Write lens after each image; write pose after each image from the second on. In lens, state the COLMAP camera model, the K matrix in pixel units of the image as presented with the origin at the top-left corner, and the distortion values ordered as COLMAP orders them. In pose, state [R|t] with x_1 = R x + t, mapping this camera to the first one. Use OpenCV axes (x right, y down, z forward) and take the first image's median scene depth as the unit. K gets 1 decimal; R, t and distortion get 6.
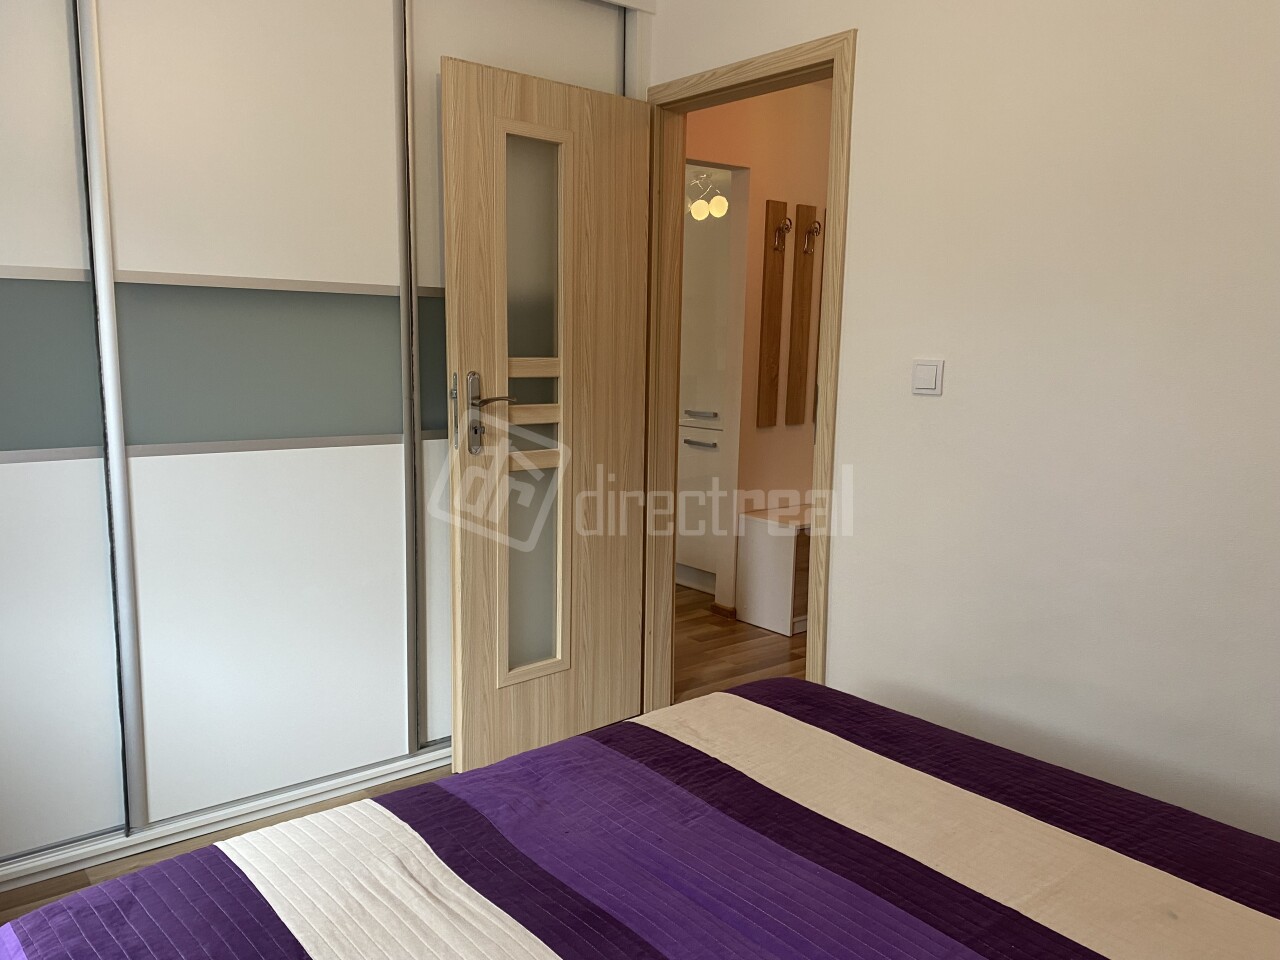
lens RADIAL K [[974.5, 0, 639.6], [0, 974.5, 480.2], [0, 0, 1]] dist [0.035883, -0.041579]
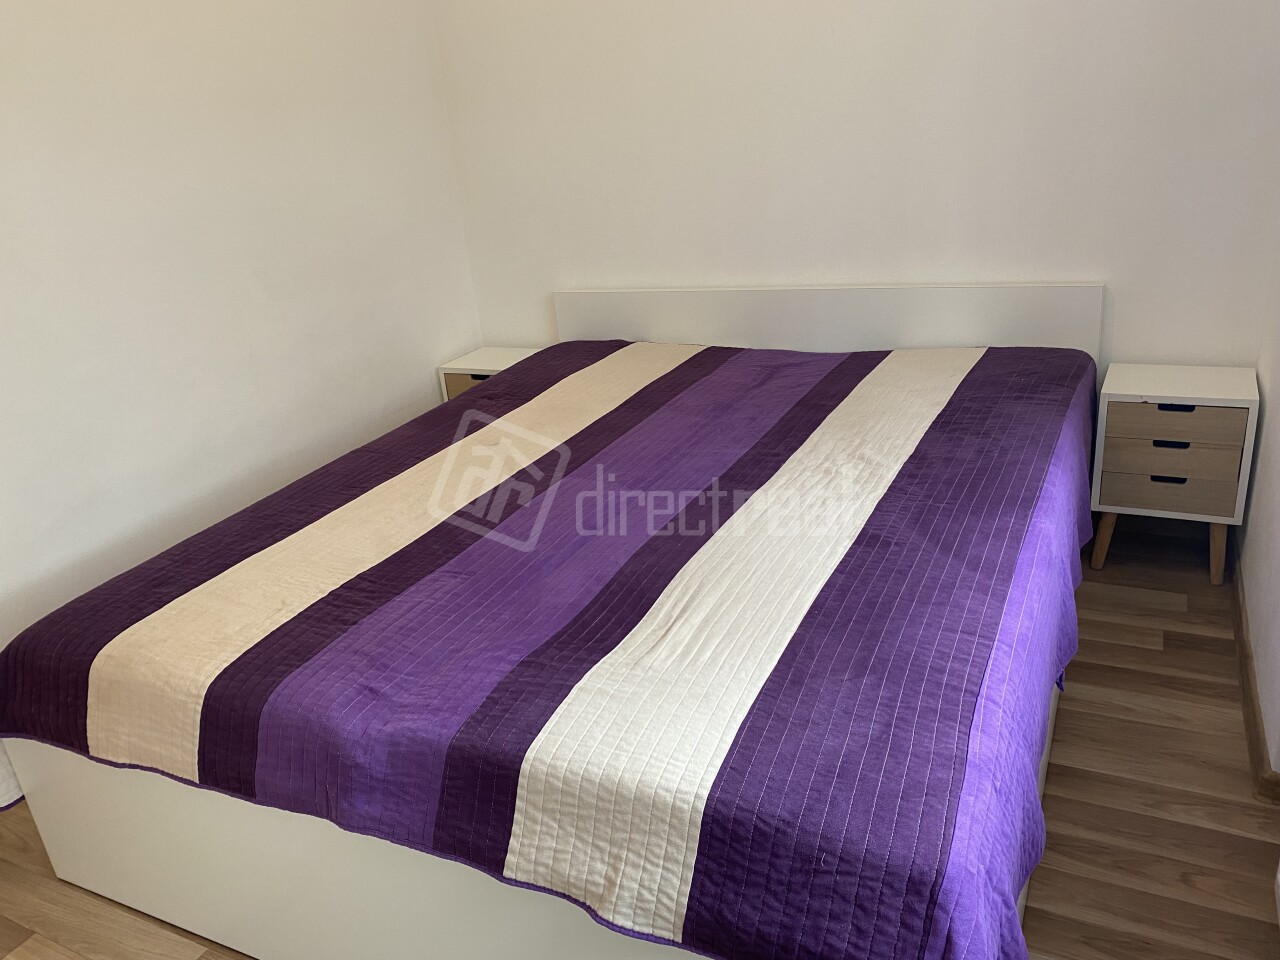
lens RADIAL K [[974.5, 0, 641.0], [0, 974.5, 480.3], [0, 0, 1]] dist [0.035883, -0.041579]
pose [[-0.423636, -0.313170, 0.849975, -1.048585], [0.218249, 0.875404, 0.431317, -0.189312], [-0.879147, 0.368228, -0.302504, 1.275050]]
